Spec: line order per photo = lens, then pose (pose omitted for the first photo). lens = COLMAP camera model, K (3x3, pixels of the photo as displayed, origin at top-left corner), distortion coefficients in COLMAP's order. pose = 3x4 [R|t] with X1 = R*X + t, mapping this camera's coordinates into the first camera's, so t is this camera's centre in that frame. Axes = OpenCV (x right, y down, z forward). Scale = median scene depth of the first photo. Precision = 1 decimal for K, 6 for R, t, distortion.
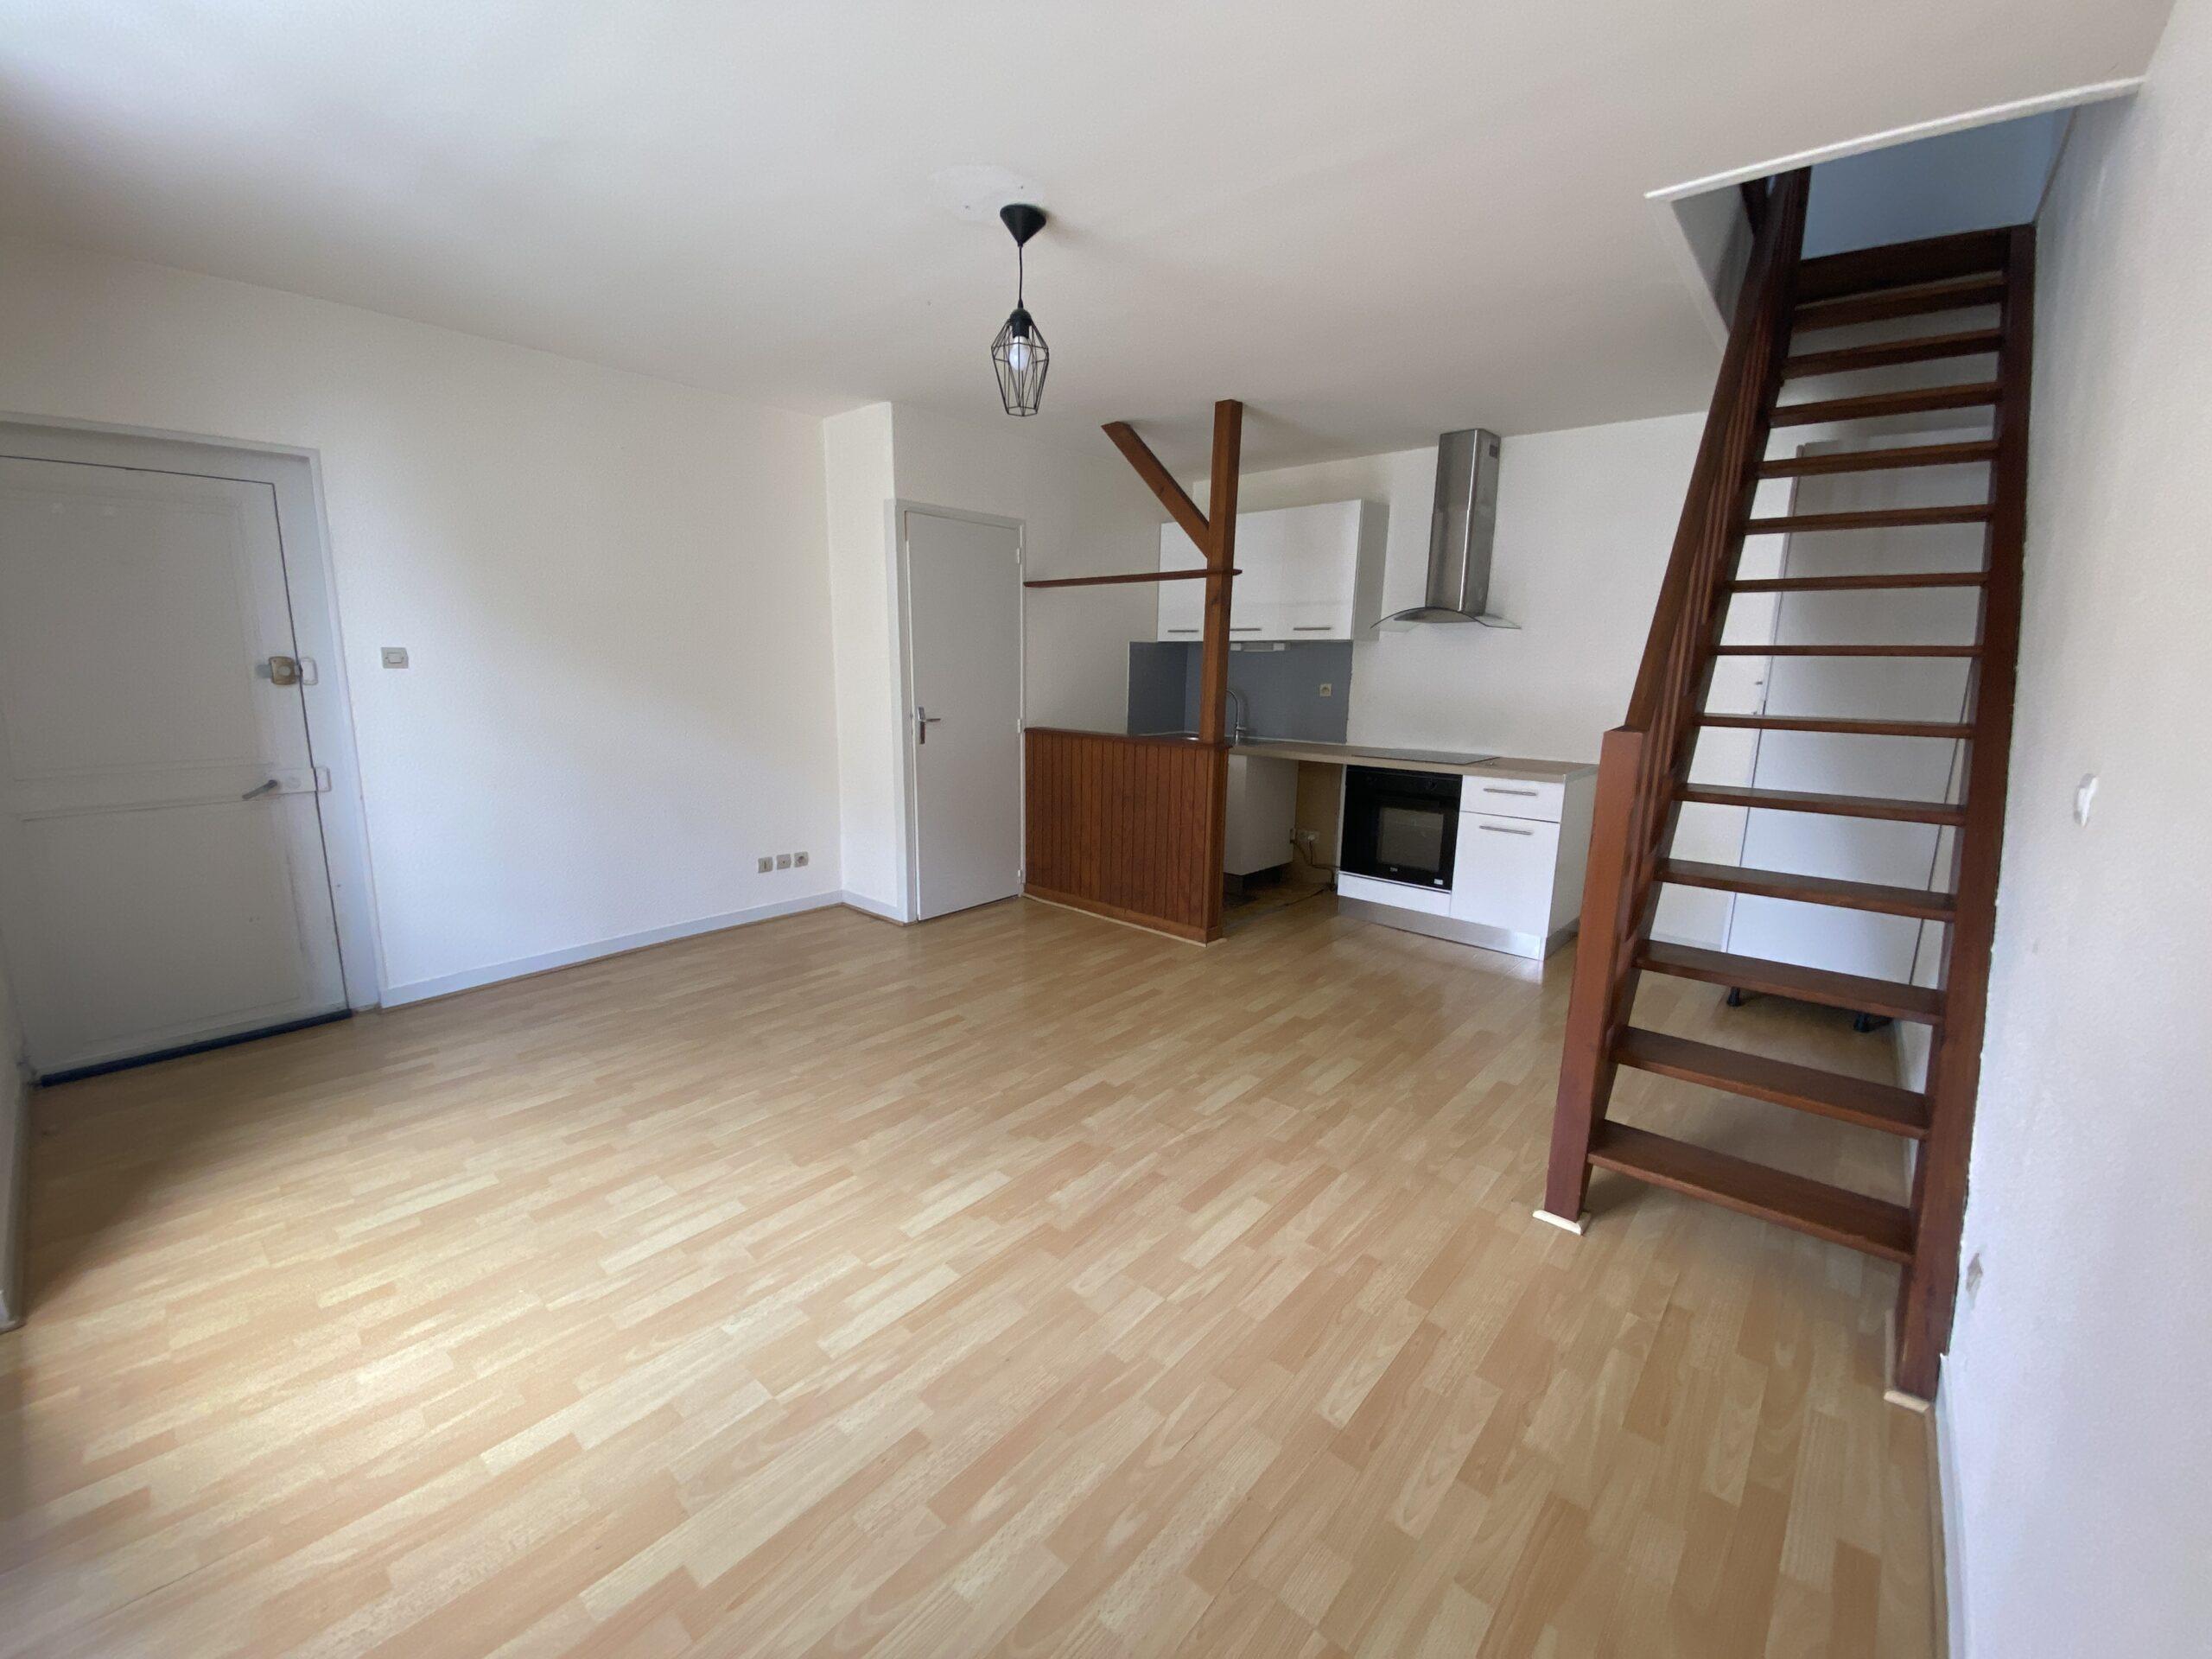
lens RADIAL K [[898.0, 0, 1097.2], [0, 898.0, 835.5], [0, 0, 1]] dist [0.011286, -0.012944]
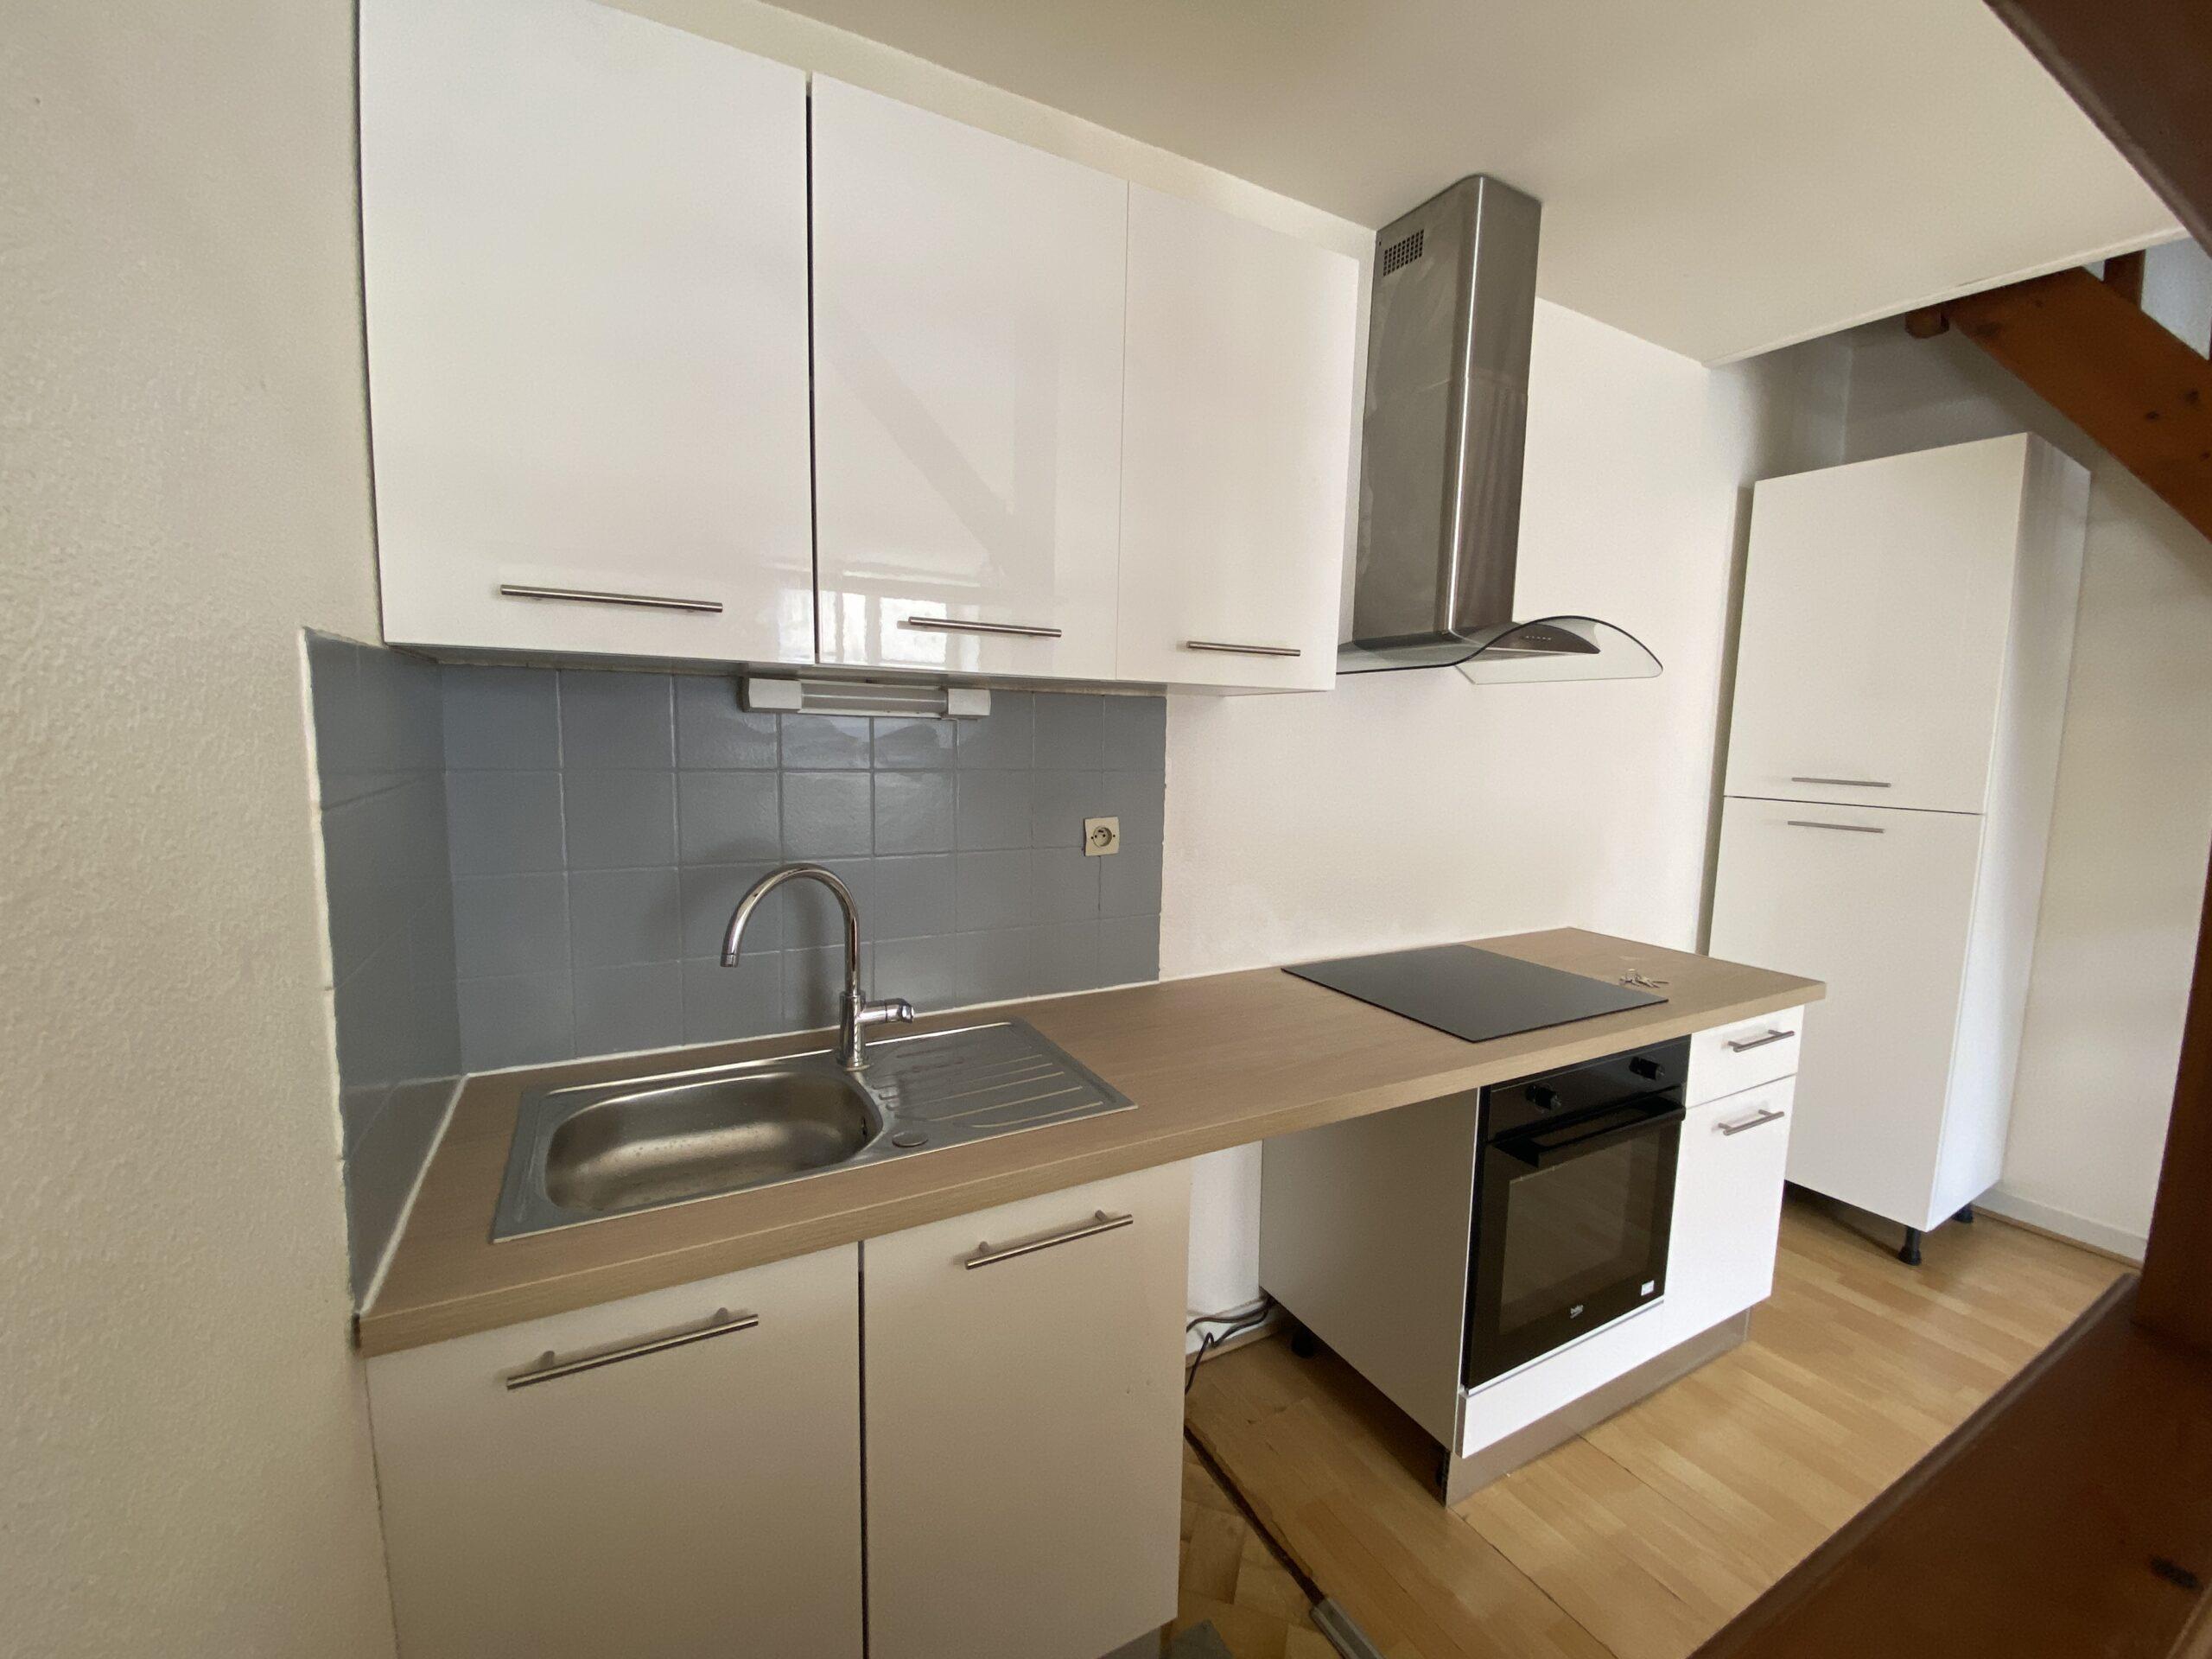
lens RADIAL K [[898.0, 0, 1107.9], [0, 898.0, 829.7], [0, 0, 1]] dist [0.011286, -0.012944]
pose [[0.334162, -0.117289, 0.935189, -0.094785], [0.170793, 0.983335, 0.062299, -0.341267], [-0.926912, 0.138906, 0.348626, 1.627200]]
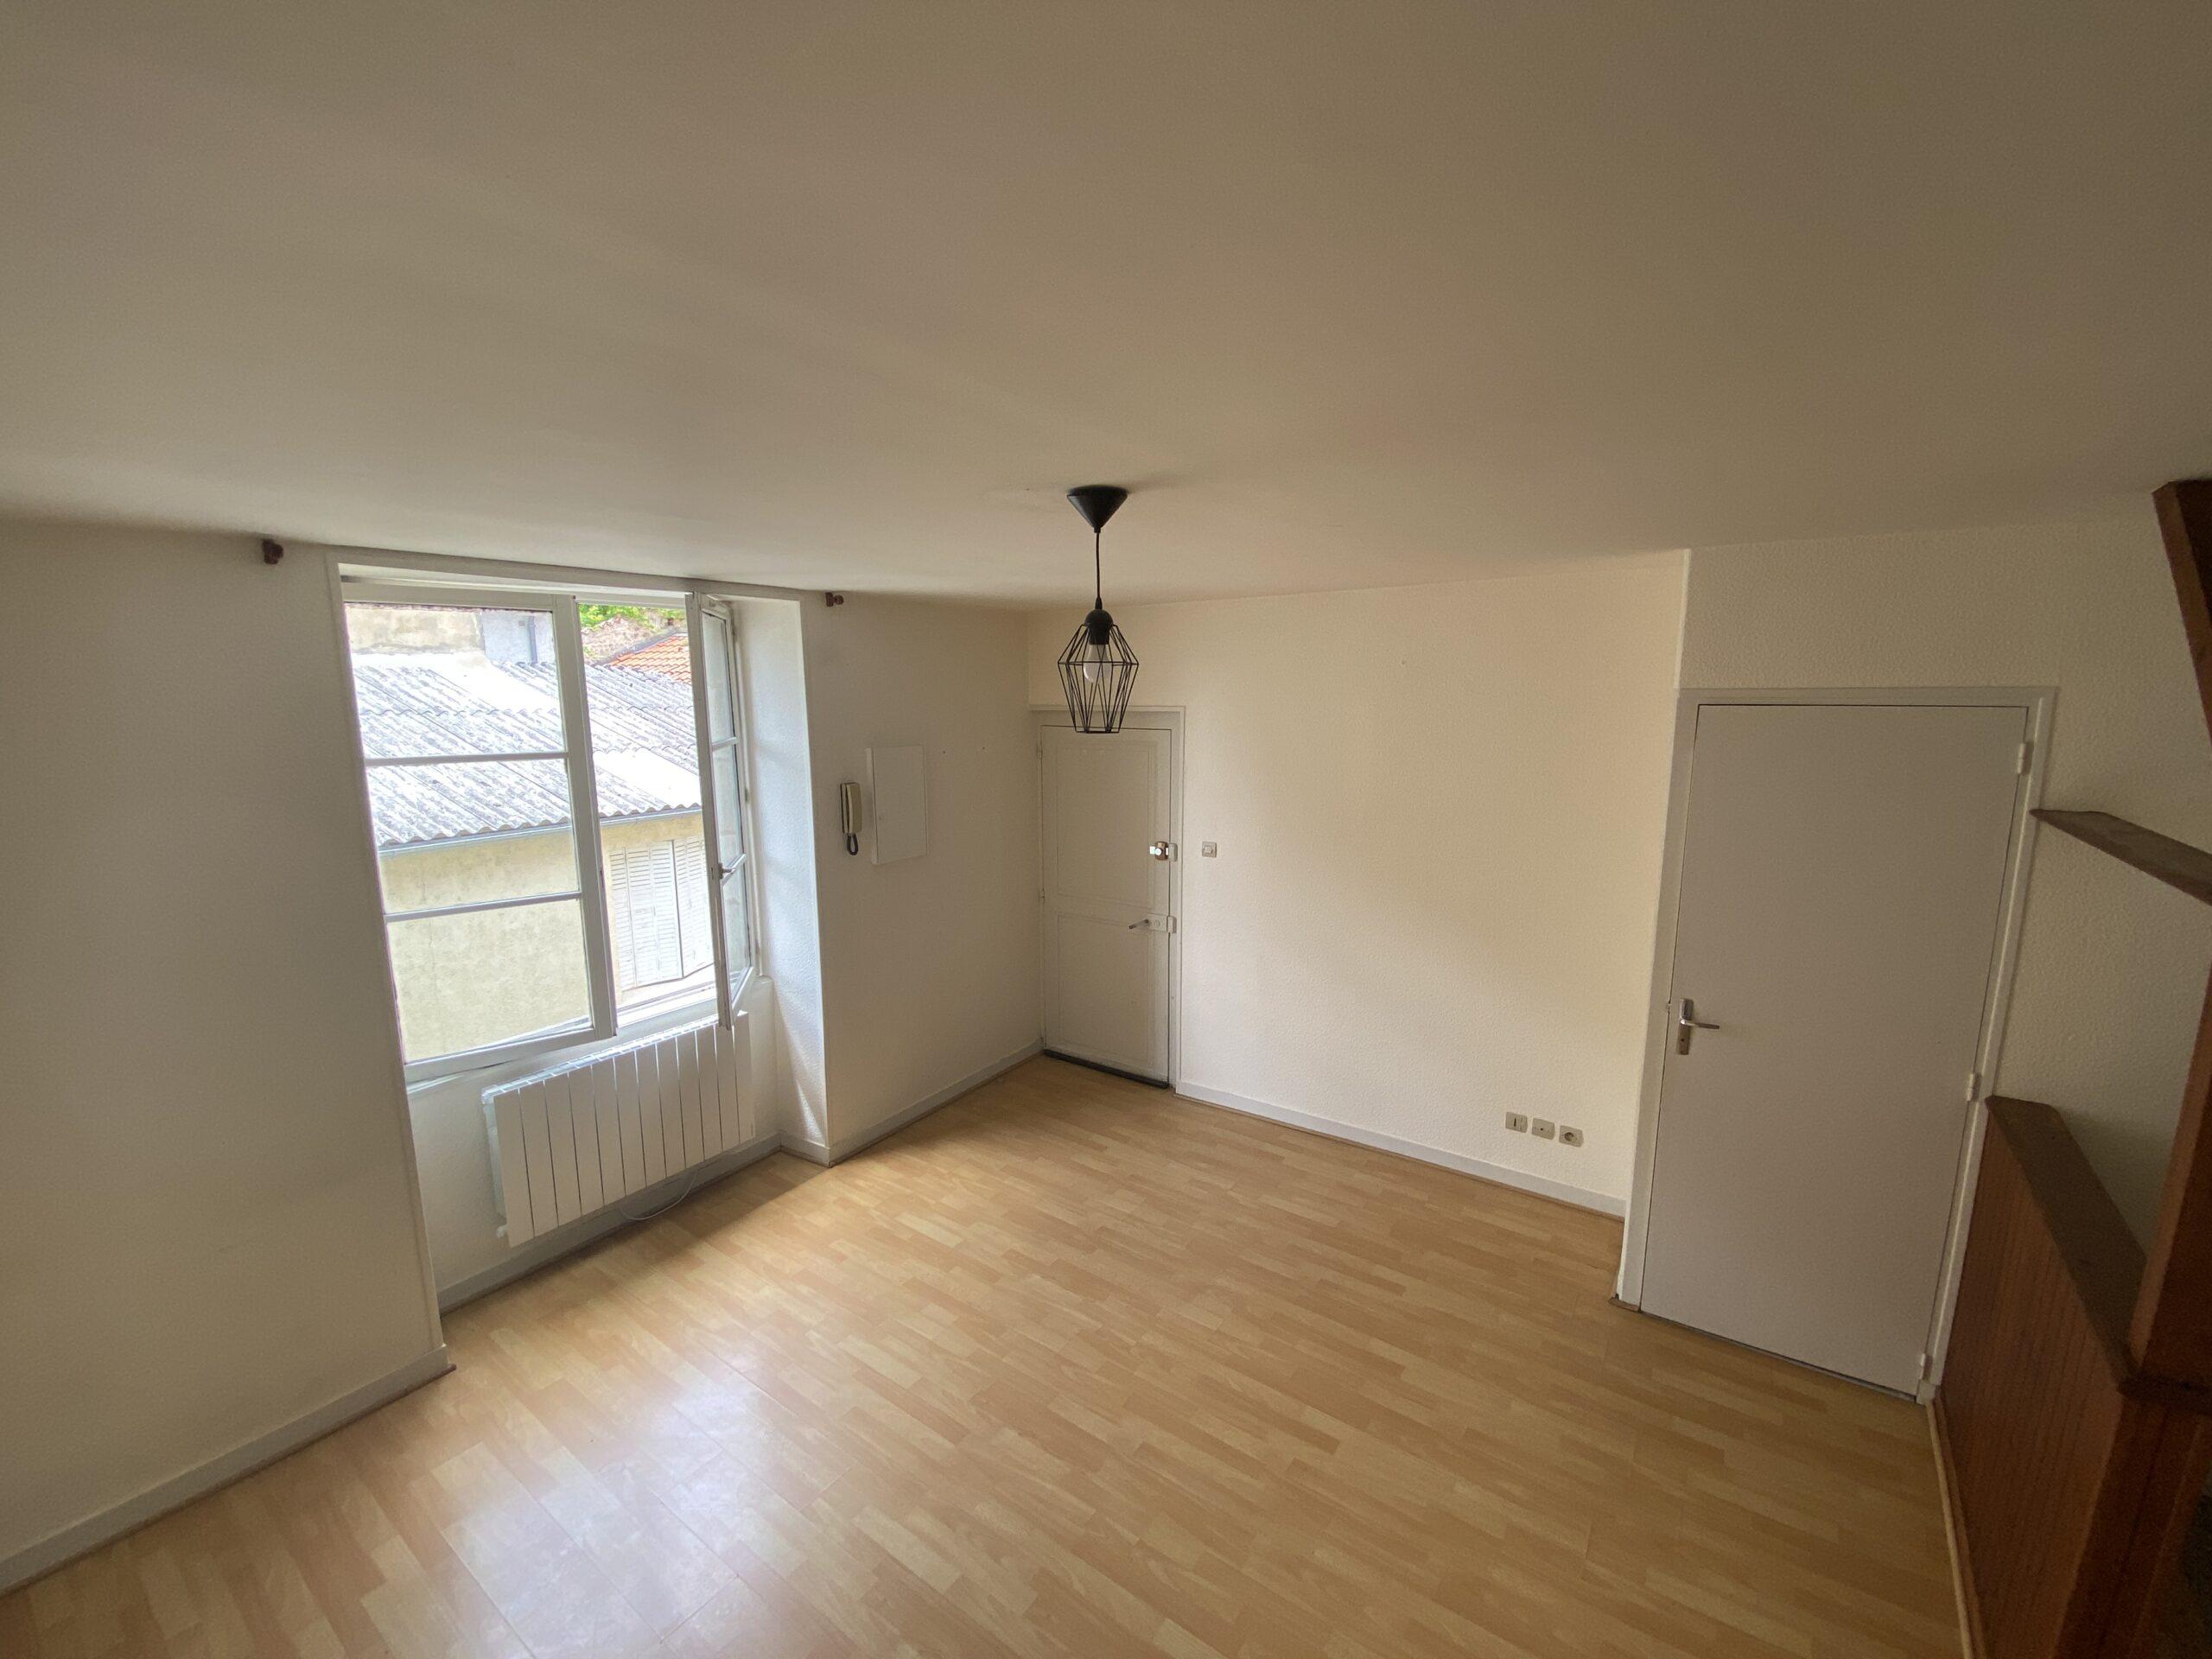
lens RADIAL K [[898.0, 0, 1104.3], [0, 898.0, 828.0], [0, 0, 1]] dist [0.011286, -0.012944]
pose [[0.107051, 0.136941, -0.984778, 0.568919], [-0.188723, 0.975261, 0.115103, -0.397775], [0.976178, 0.173529, 0.130246, 0.759122]]
